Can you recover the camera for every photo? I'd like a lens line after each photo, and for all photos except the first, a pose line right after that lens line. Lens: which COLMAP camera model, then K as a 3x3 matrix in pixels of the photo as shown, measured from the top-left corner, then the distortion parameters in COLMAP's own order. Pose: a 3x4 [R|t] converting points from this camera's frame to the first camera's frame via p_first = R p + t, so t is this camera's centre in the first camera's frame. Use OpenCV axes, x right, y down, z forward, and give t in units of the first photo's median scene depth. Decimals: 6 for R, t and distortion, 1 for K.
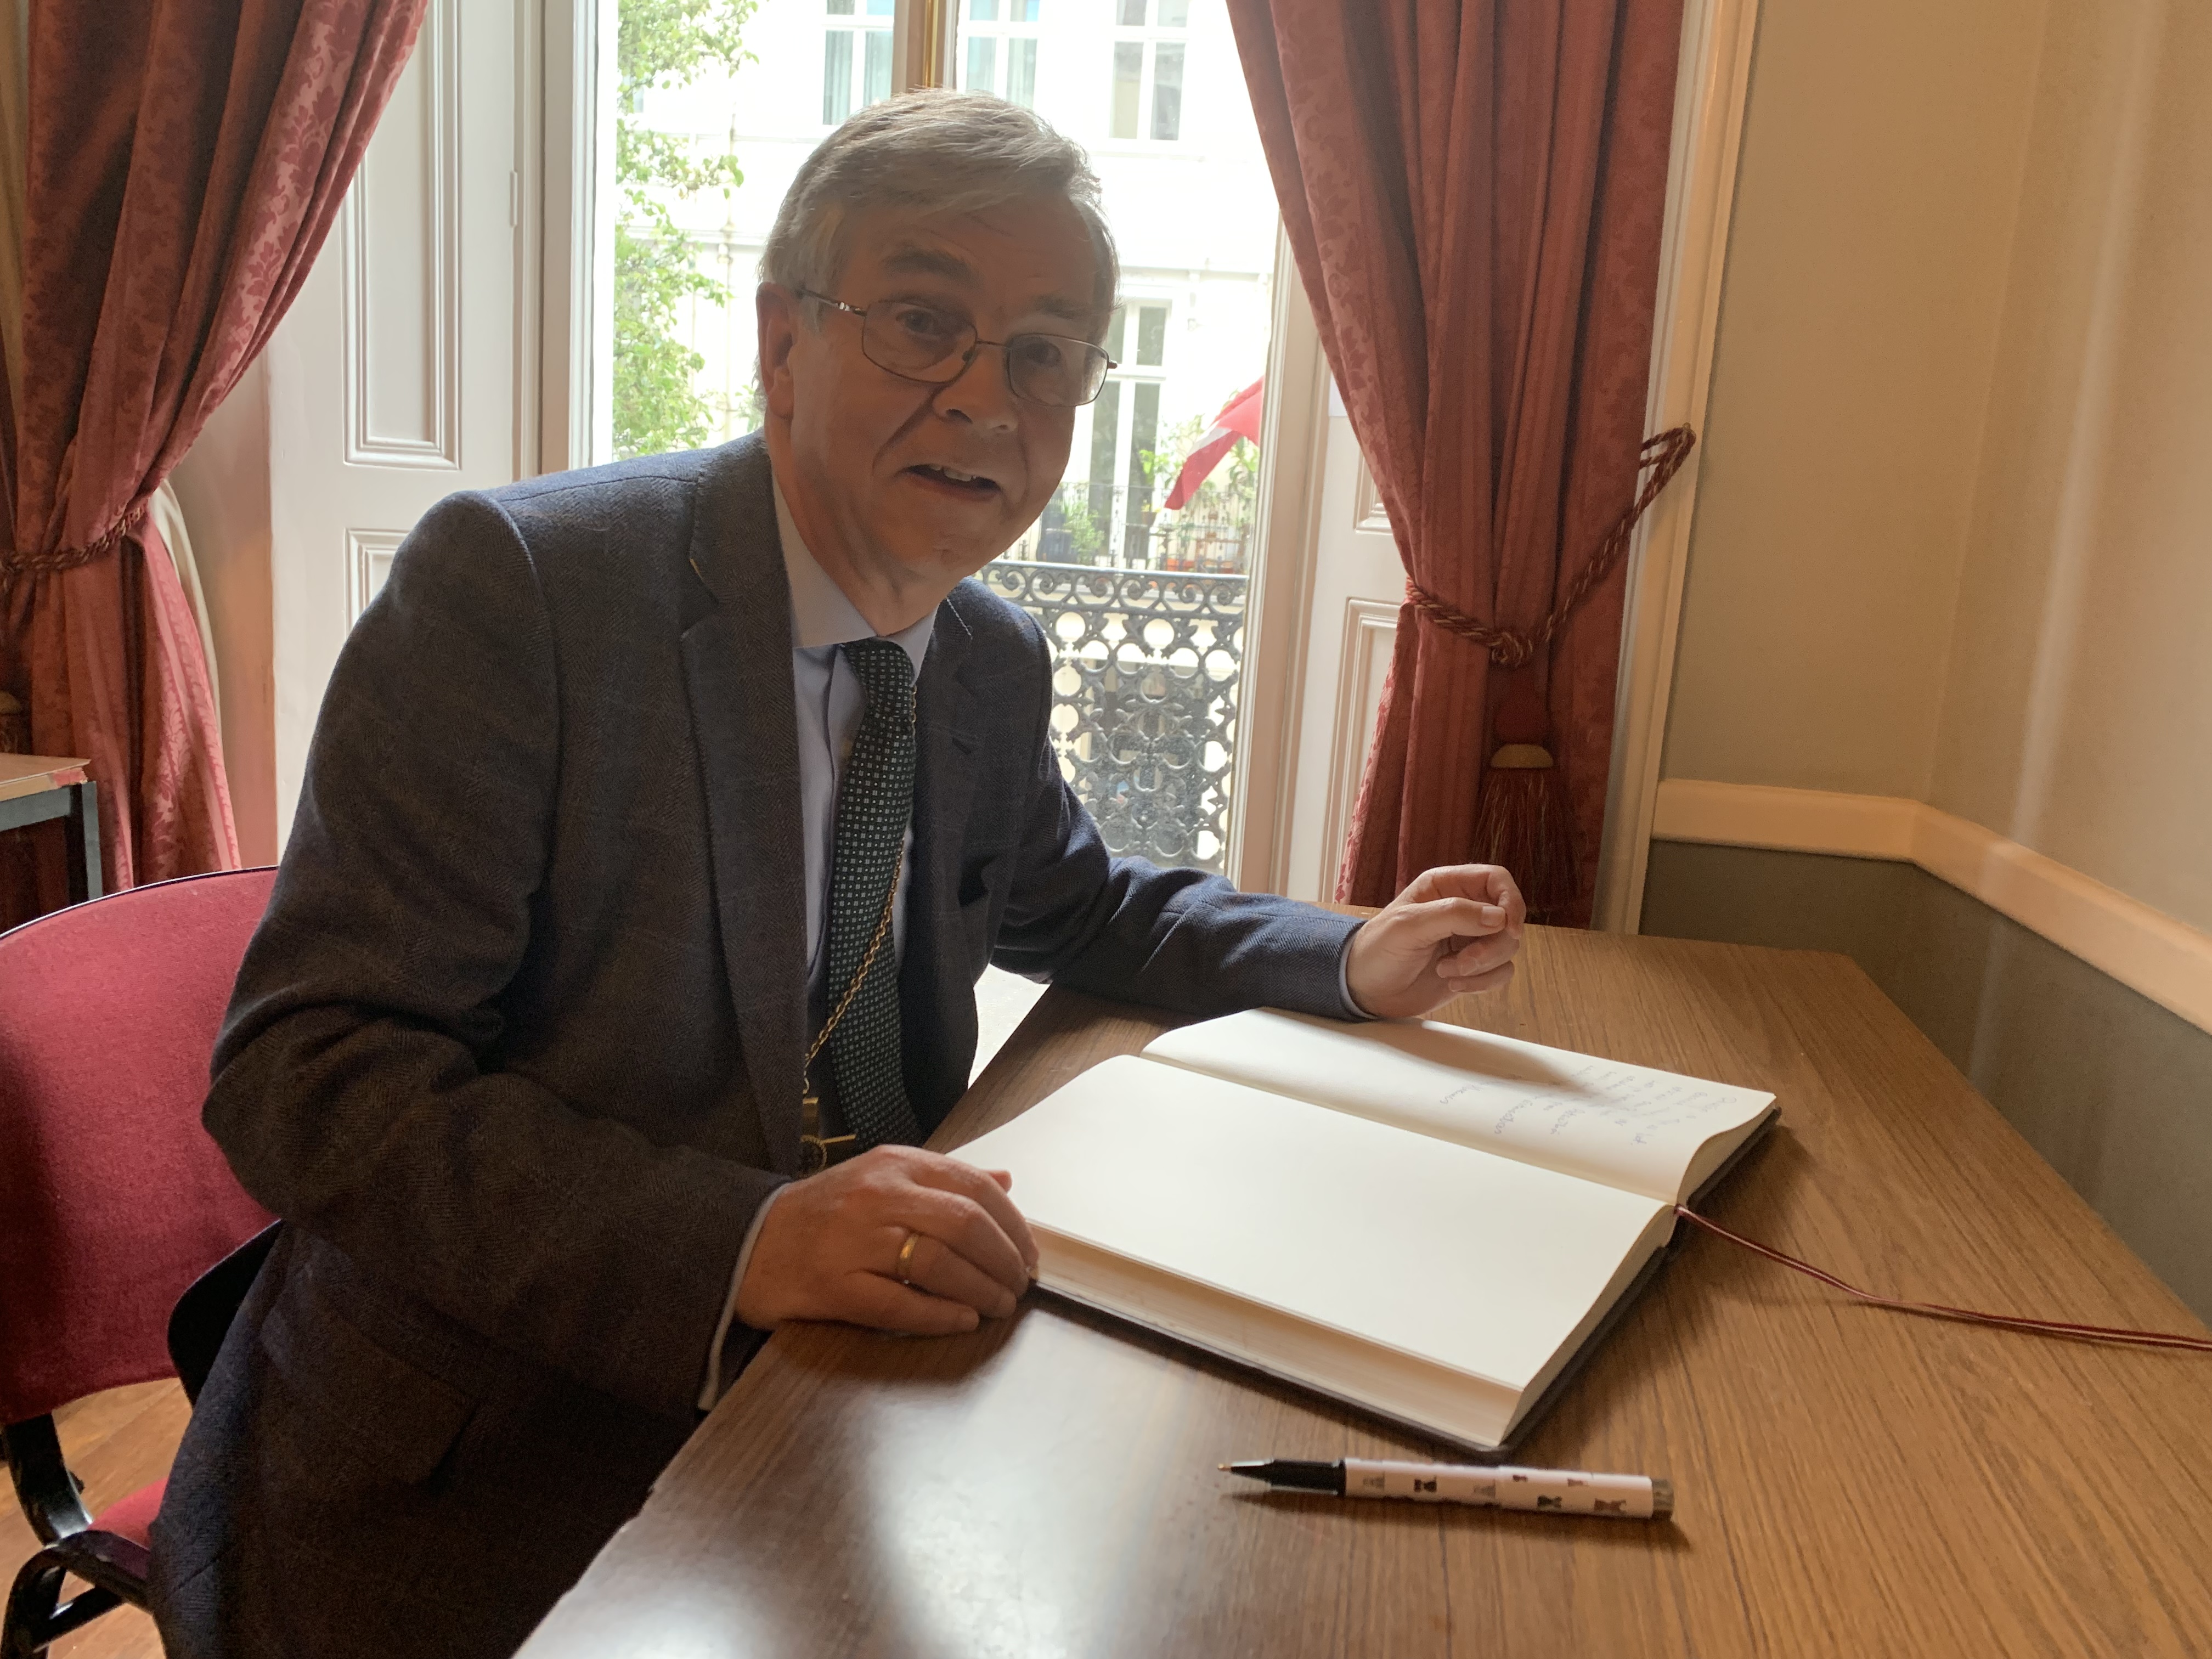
lens RADIAL K [[1691.4, 0, 1088.1], [0, 1691.4, 829.5], [0, 0, 1]] dist [0.003486, 0.006494]
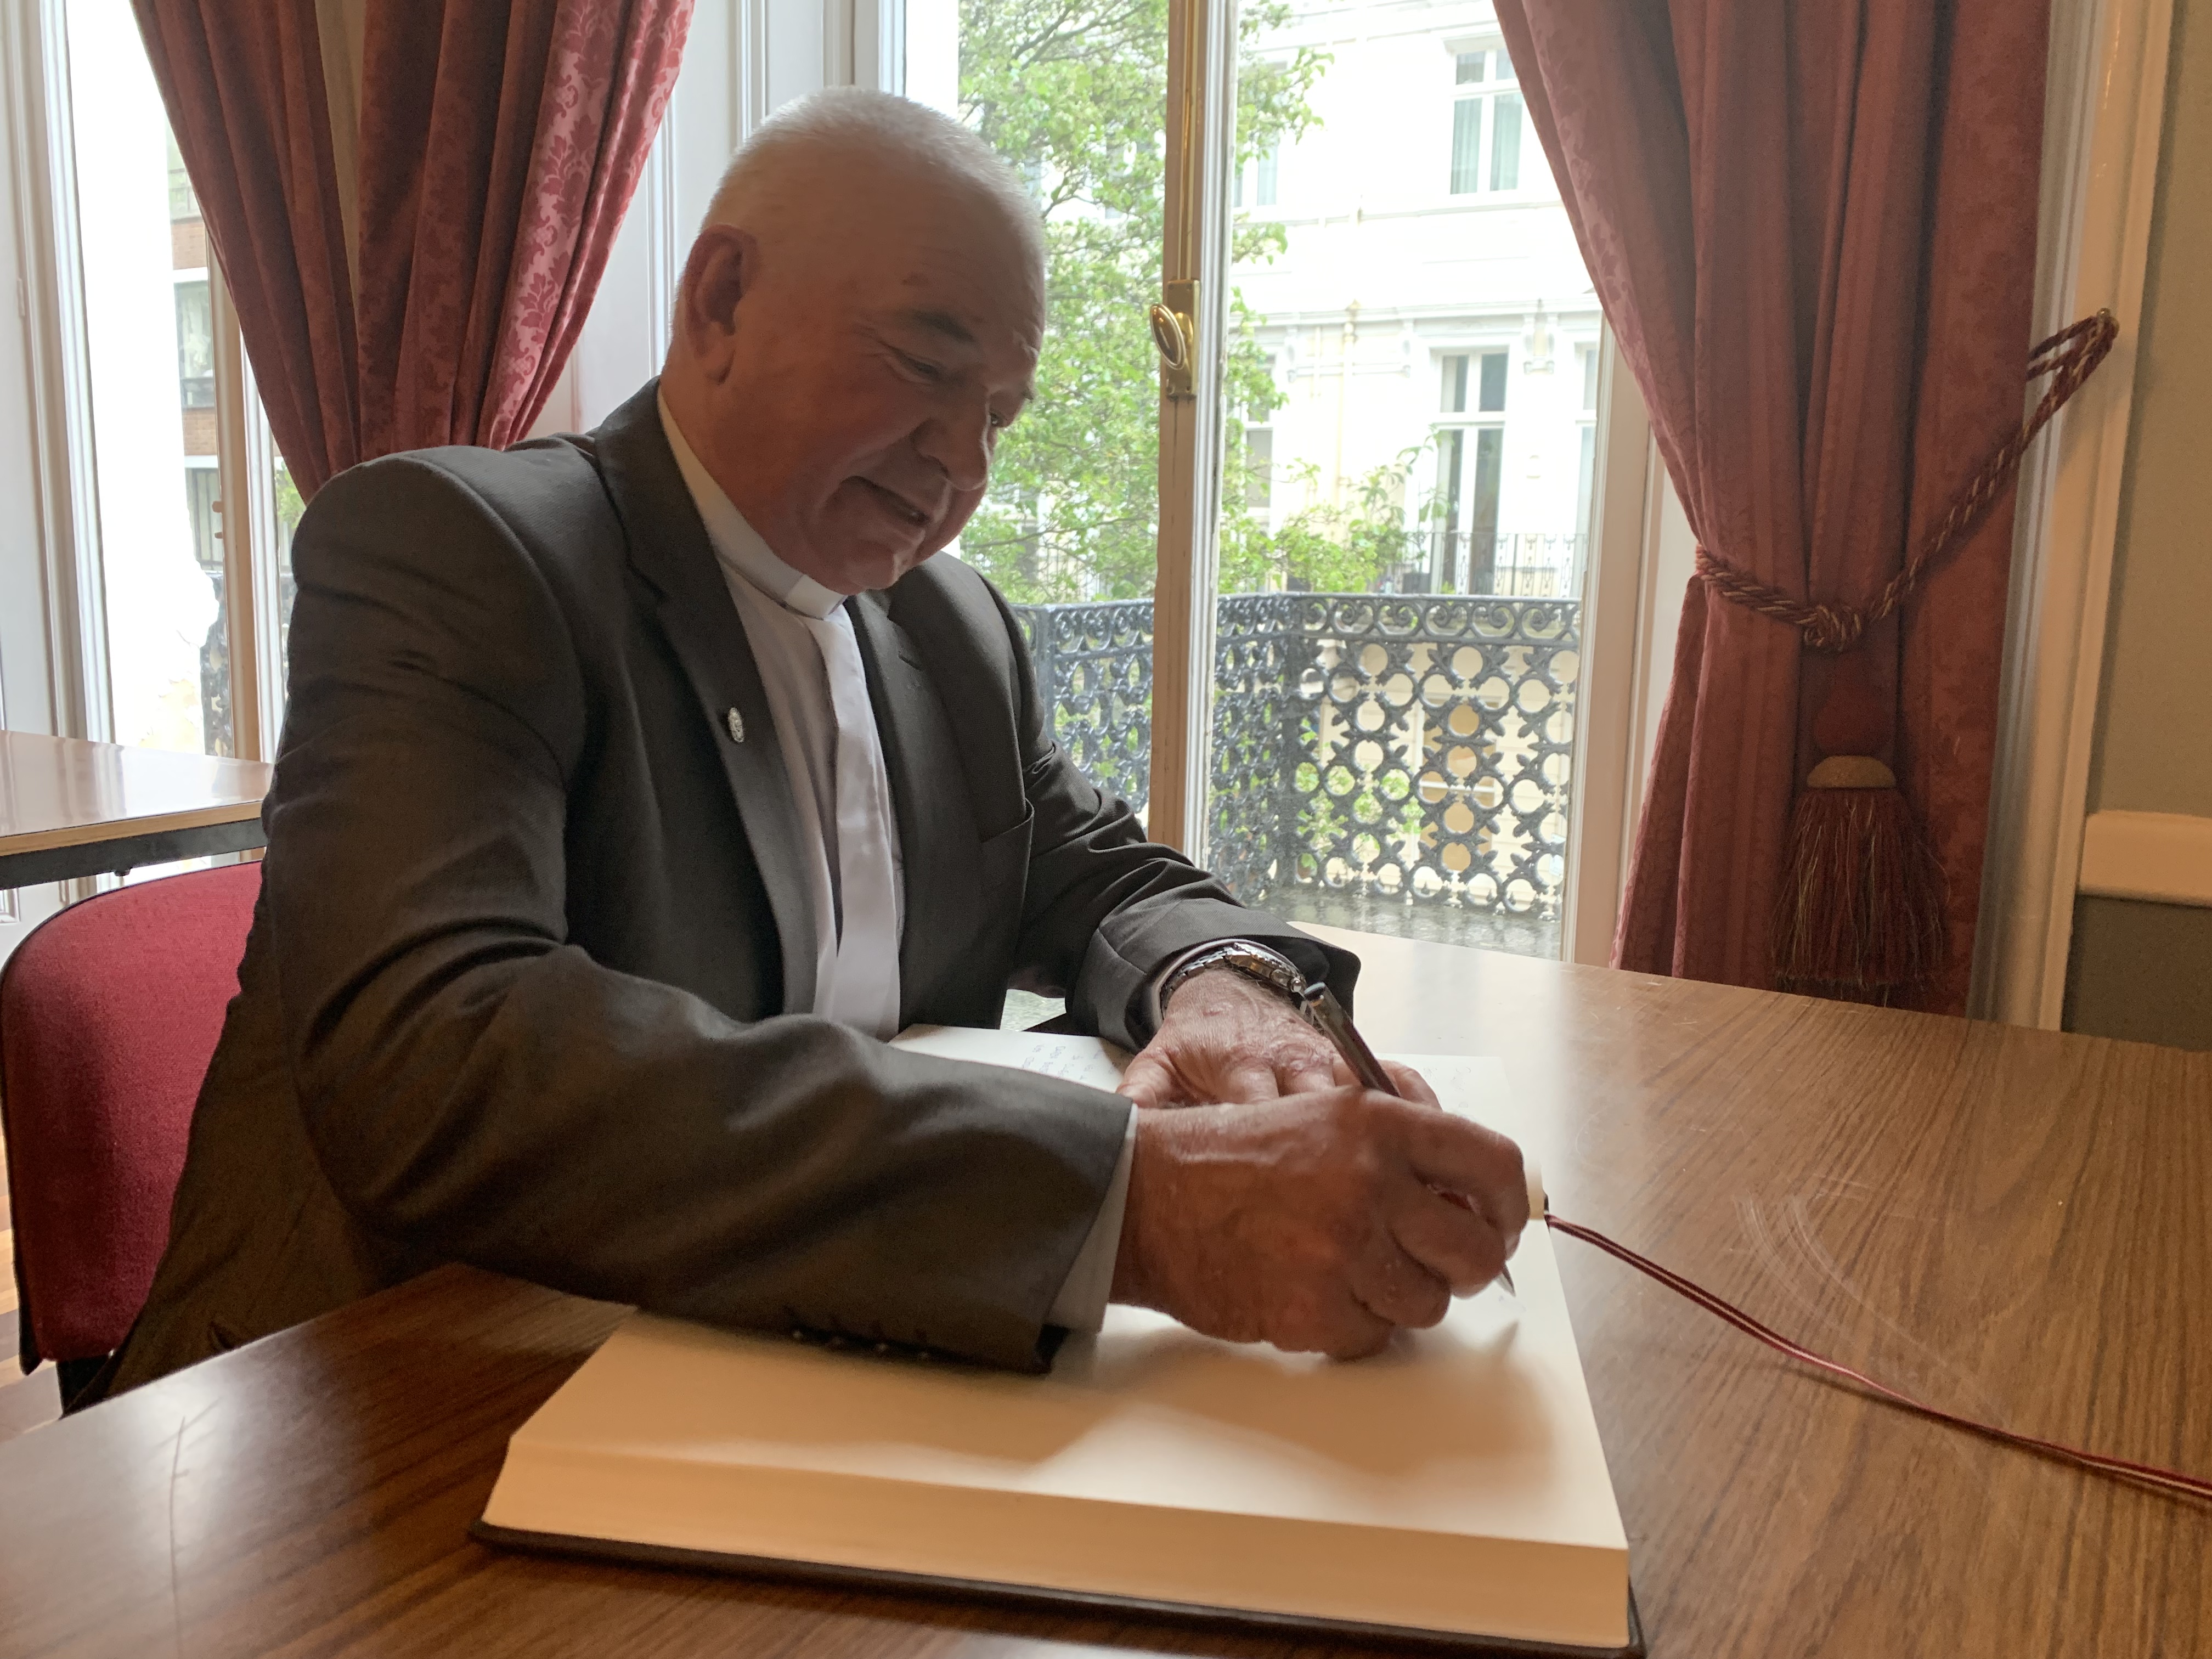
lens RADIAL K [[1691.4, 0, 1117.3], [0, 1691.4, 817.6], [0, 0, 1]] dist [0.003486, 0.006494]
pose [[0.932324, 0.011176, -0.361452, 0.224715], [-0.030192, 0.998438, -0.047005, 0.020961], [0.360362, 0.054737, 0.931205, 0.194567]]
